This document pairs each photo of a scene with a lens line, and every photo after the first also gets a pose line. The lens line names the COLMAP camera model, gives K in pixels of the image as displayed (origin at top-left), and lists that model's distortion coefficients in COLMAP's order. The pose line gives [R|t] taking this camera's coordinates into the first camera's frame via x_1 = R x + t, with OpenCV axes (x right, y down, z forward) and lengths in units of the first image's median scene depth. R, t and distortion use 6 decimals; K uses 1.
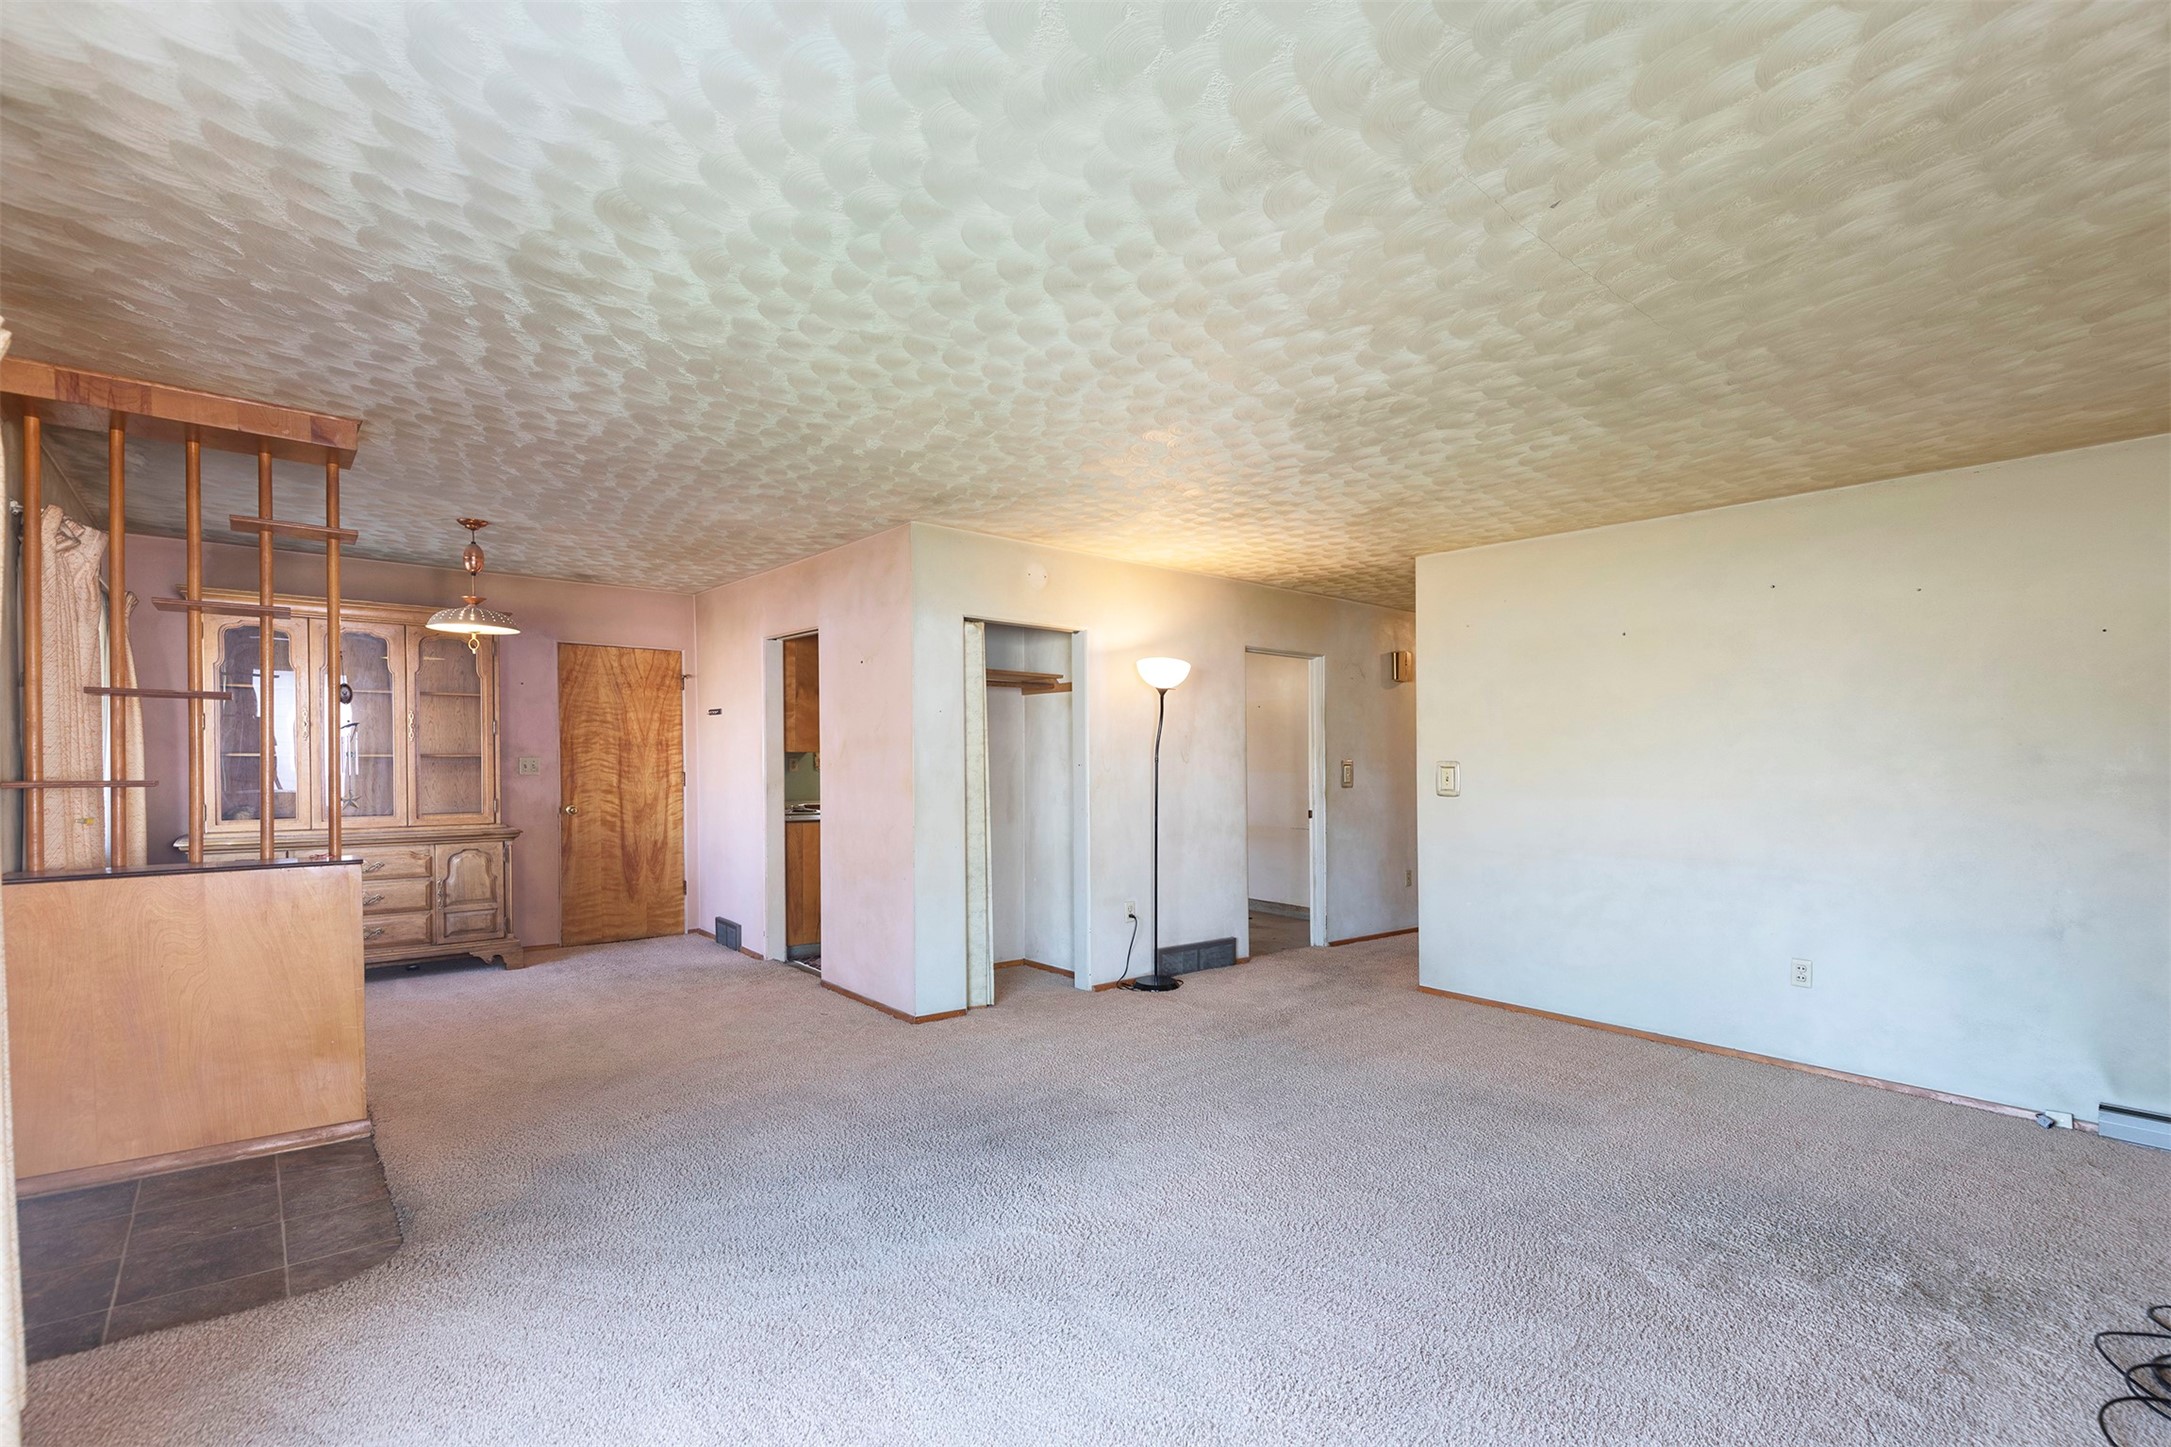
lens RADIAL K [[989.4, 0, 1081.3], [0, 989.4, 766.2], [0, 0, 1]] dist [0.013703, 0.000024]
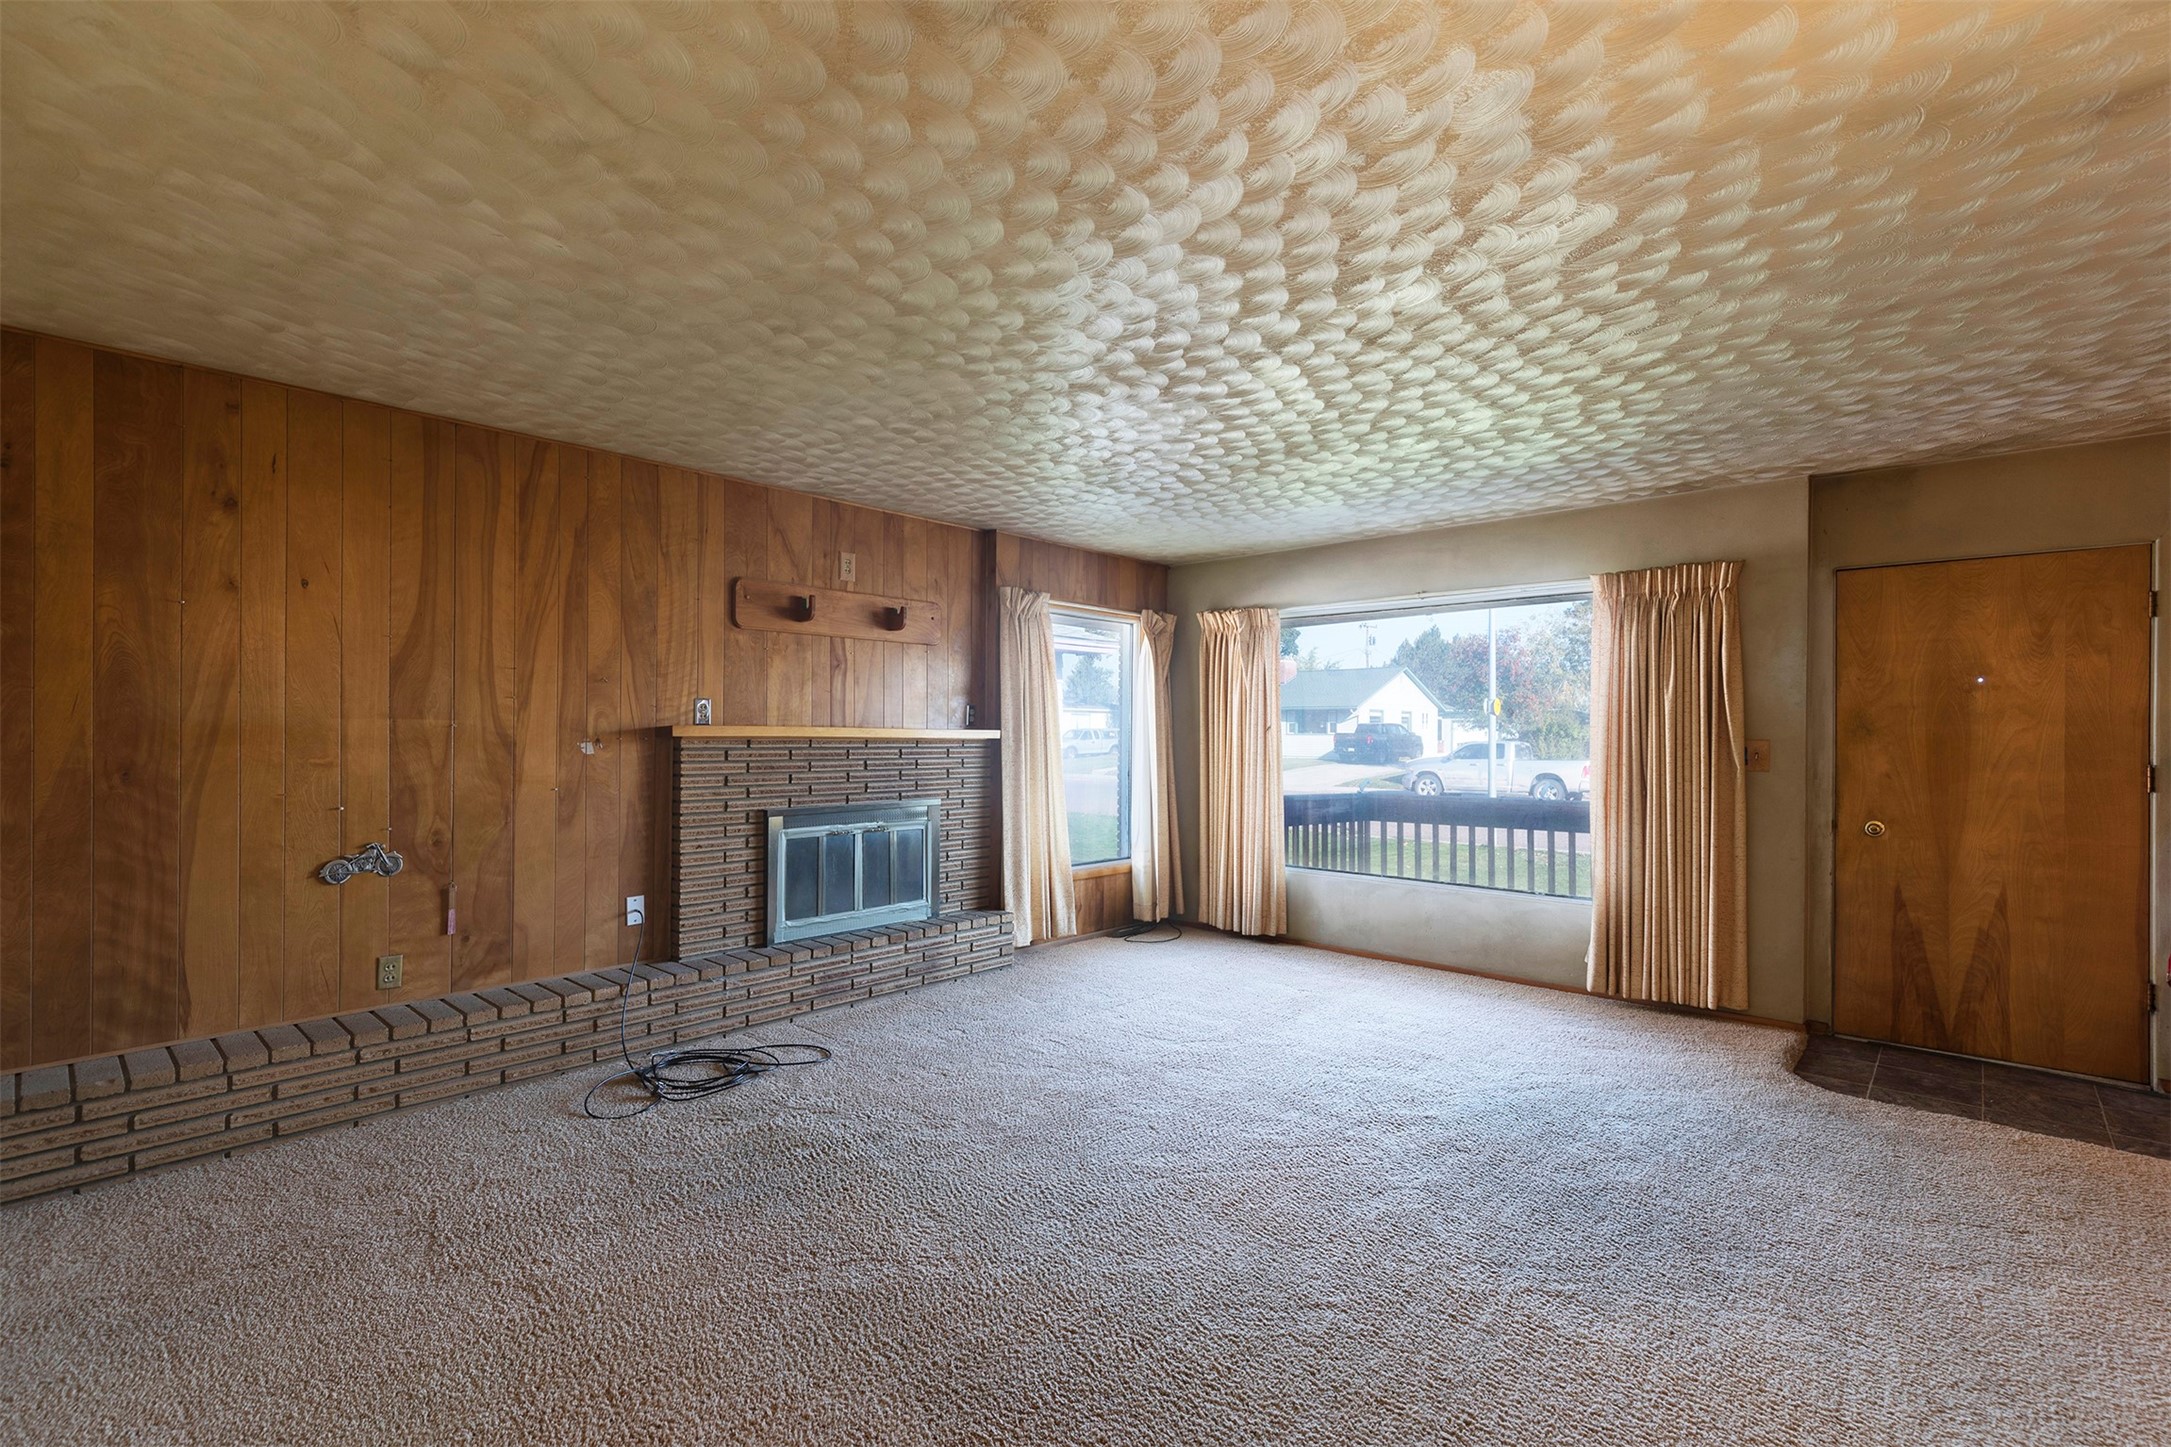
lens RADIAL K [[961.4, 0, 1085.5], [0, 961.4, 723.5], [0, 0, 1]] dist [0.013090, 0.000002]
pose [[-0.985017, -0.015481, -0.171759, 0.269304], [-0.016202, 0.999865, 0.002795, -0.007707], [0.171692, 0.005536, -0.985135, 0.990985]]
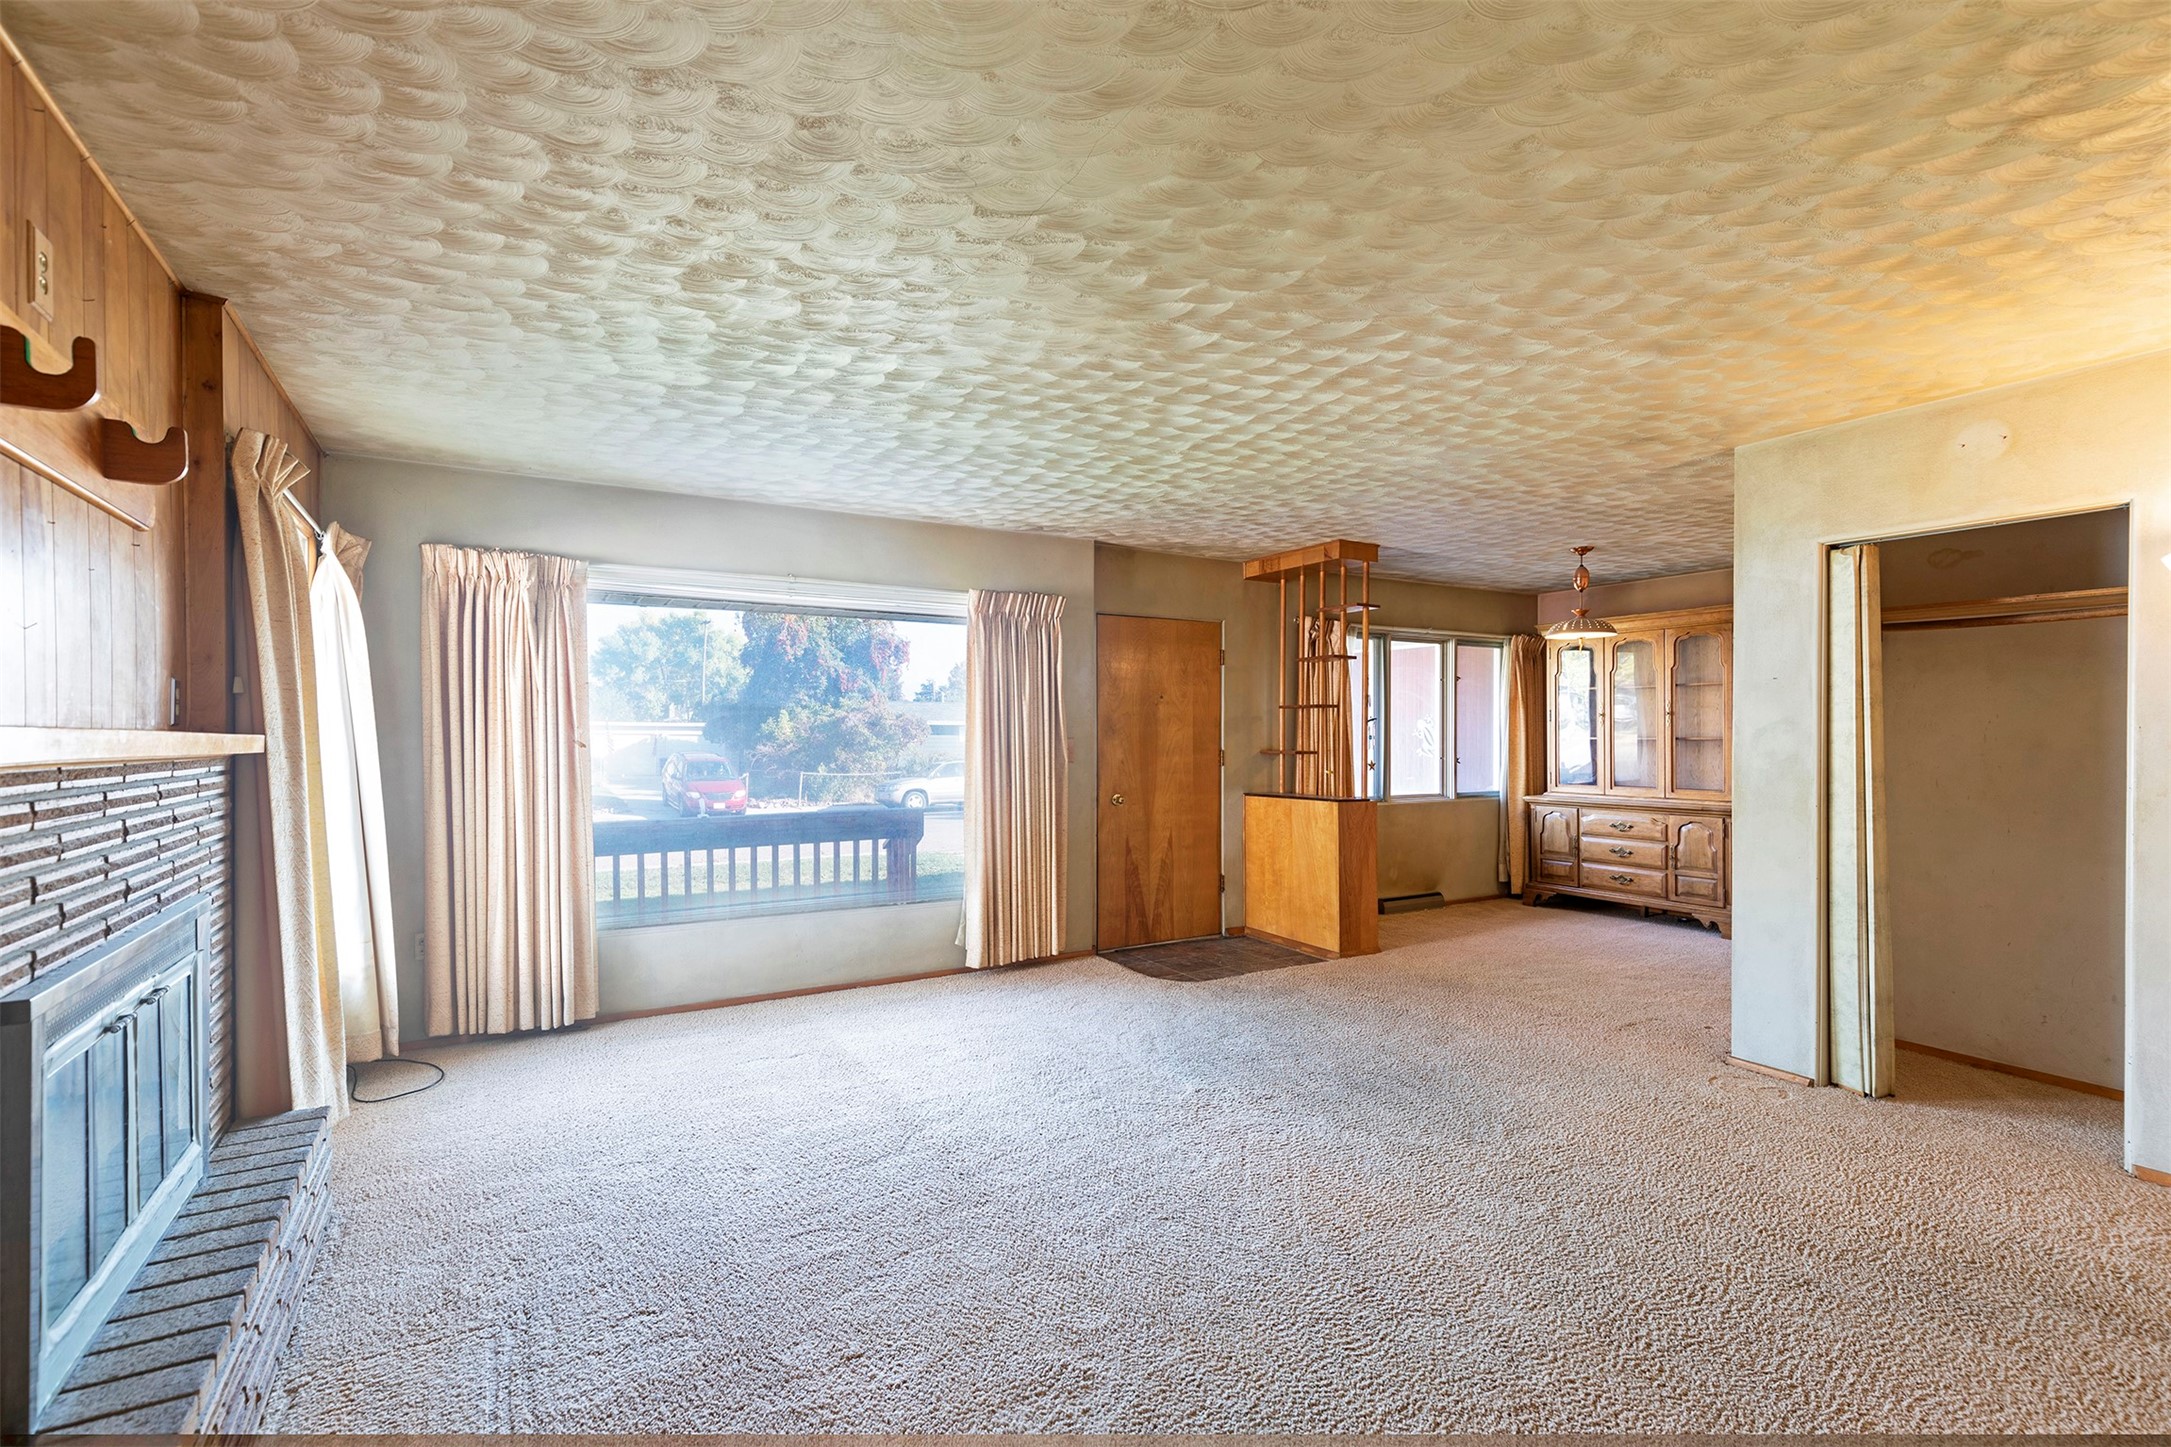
lens RADIAL K [[971.2, 0, 1088.0], [0, 971.2, 736.7], [0, 0, 1]] dist [0.013889, -0.000005]
pose [[-0.136046, -0.006154, -0.990683, 0.586831], [-0.012584, 0.999911, -0.004483, 0.001512], [0.990623, 0.011857, -0.136112, 0.485911]]
